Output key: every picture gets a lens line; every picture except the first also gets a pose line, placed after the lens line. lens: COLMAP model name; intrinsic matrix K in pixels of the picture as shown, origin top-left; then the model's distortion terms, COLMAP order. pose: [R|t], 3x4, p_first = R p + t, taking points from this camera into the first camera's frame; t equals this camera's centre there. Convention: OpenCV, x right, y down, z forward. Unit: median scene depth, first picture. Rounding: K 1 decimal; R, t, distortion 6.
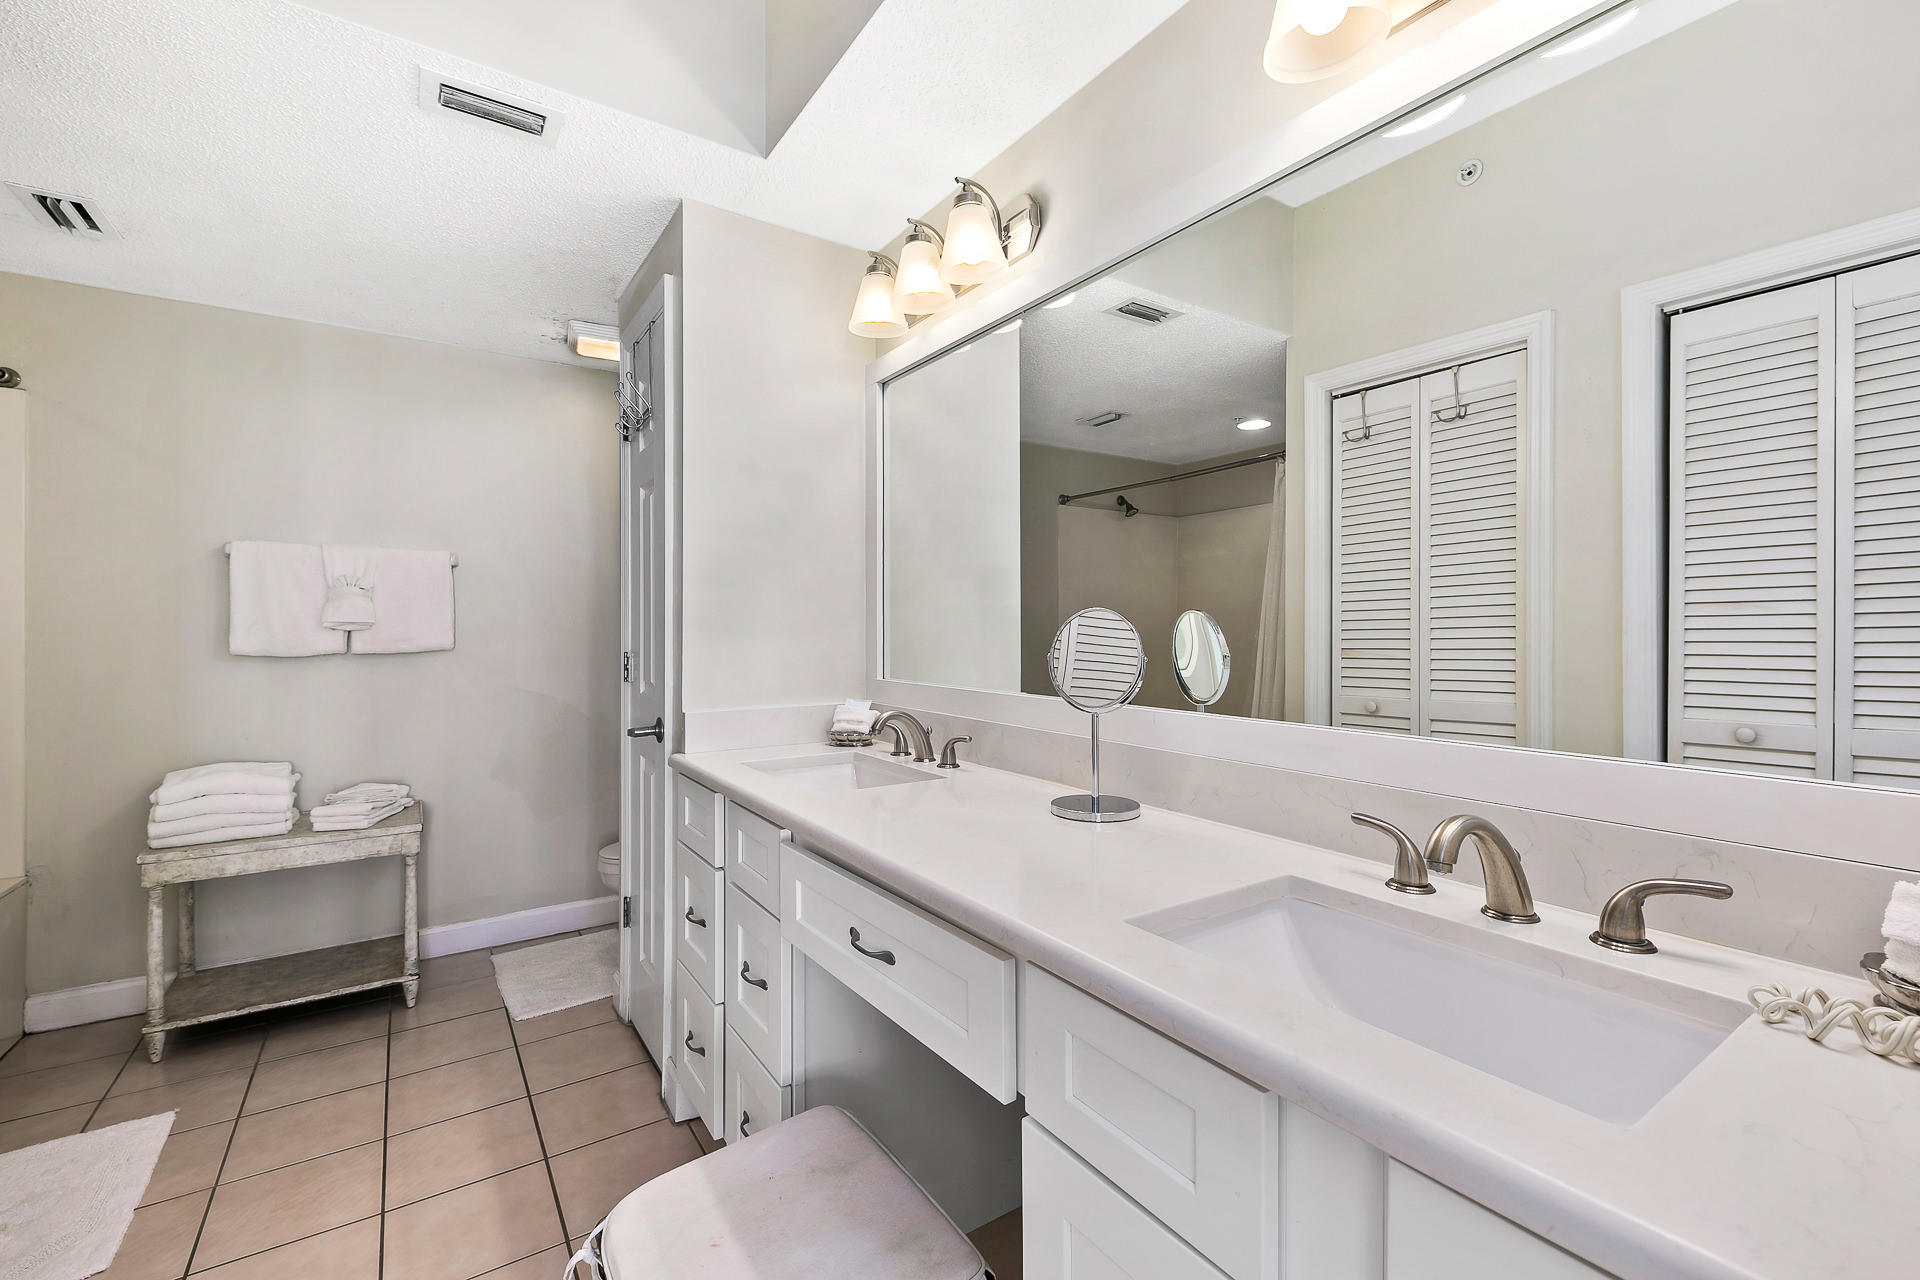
lens RADIAL K [[805.5, 0, 950.8], [0, 805.5, 632.9], [0, 0, 1]] dist [0.005998, -0.003618]
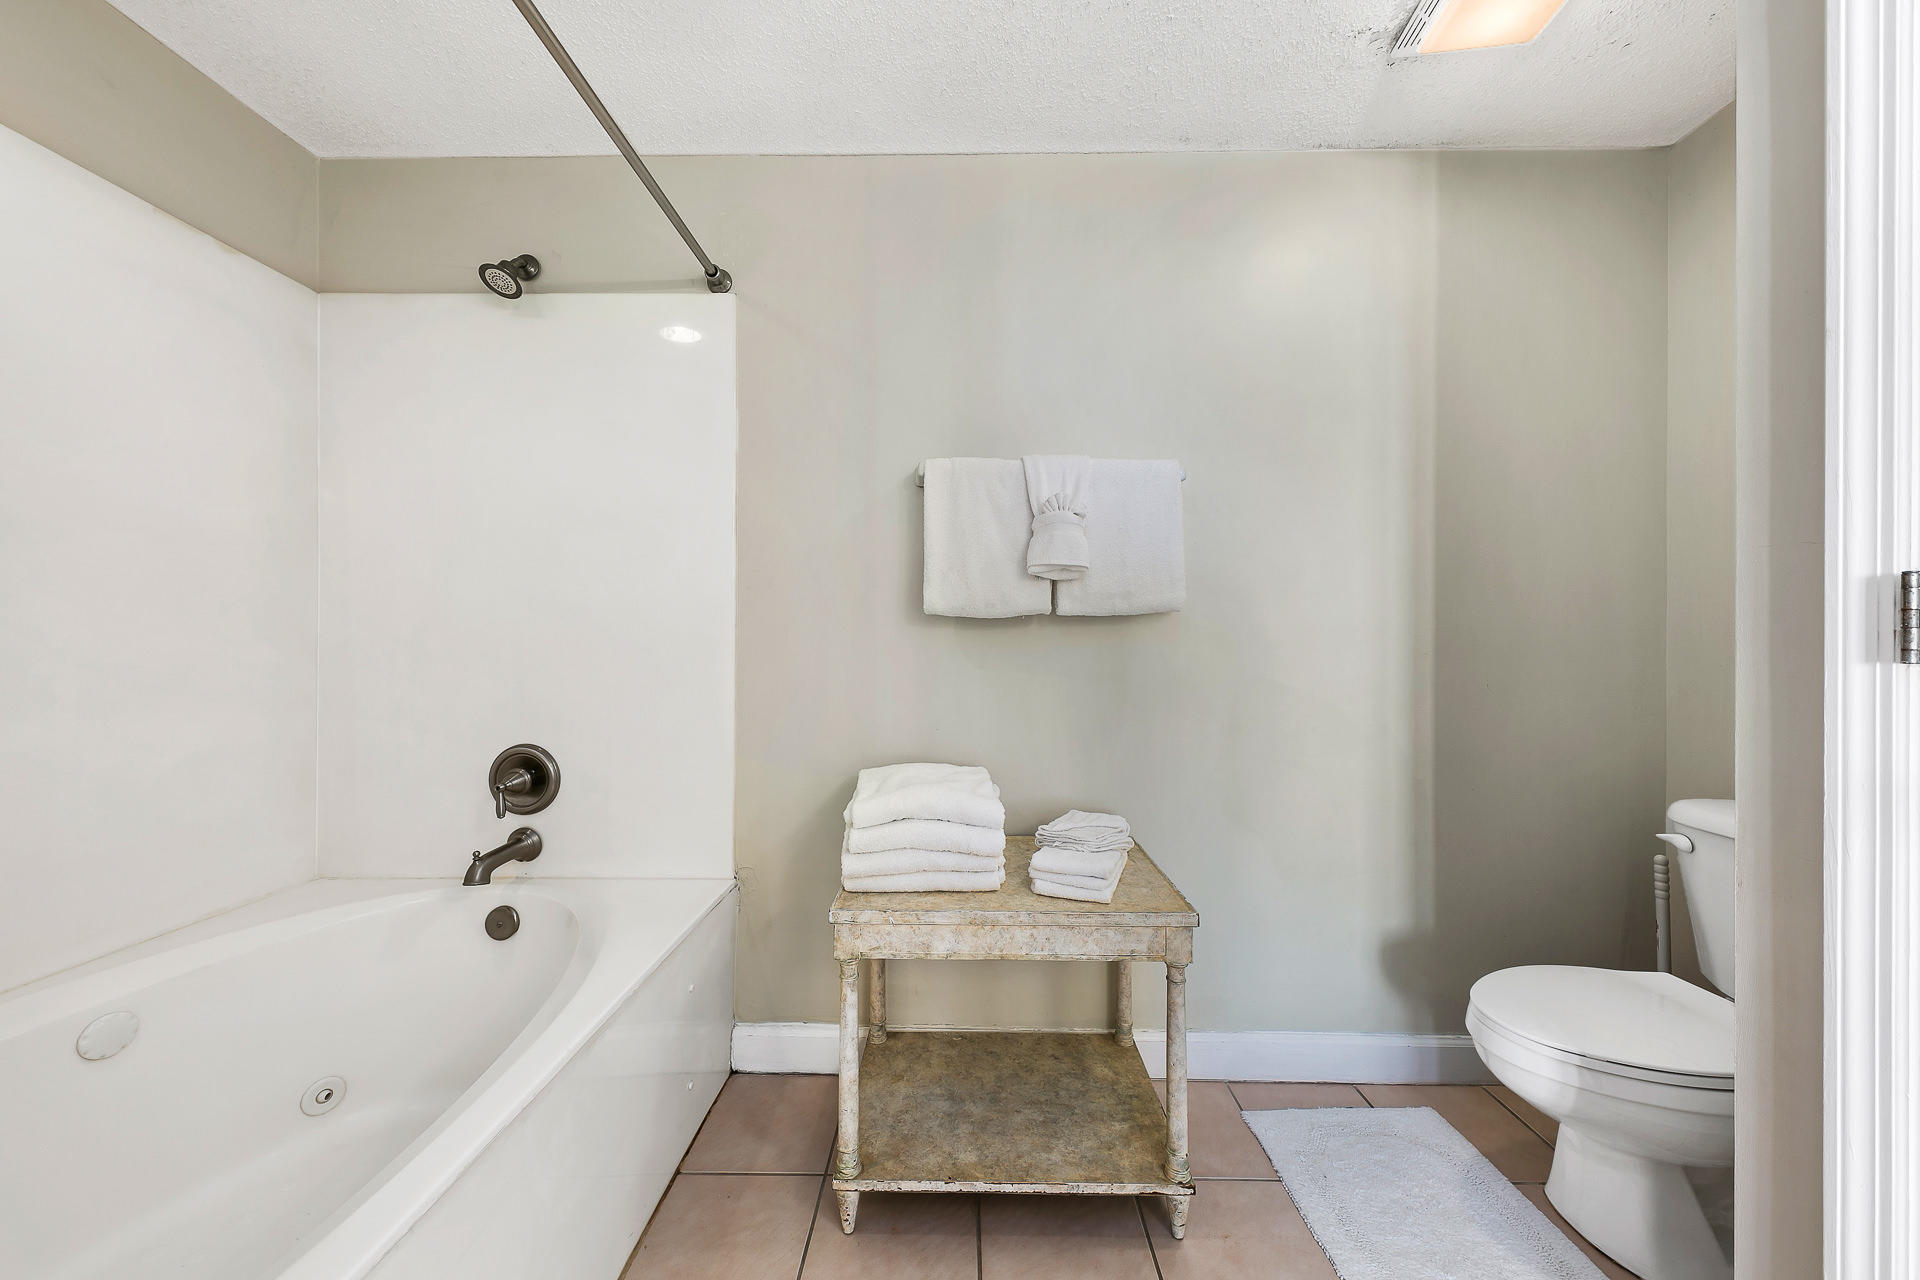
lens RADIAL K [[663.8, 0, 958.3], [0, 663.8, 640.4], [0, 0, 1]] dist [0.014376, 0.000072]
pose [[0.819954, 0.005330, -0.572404, -0.543561], [-0.002980, 0.999983, 0.005043, 0.049472], [0.572421, -0.002429, 0.819956, 0.546215]]
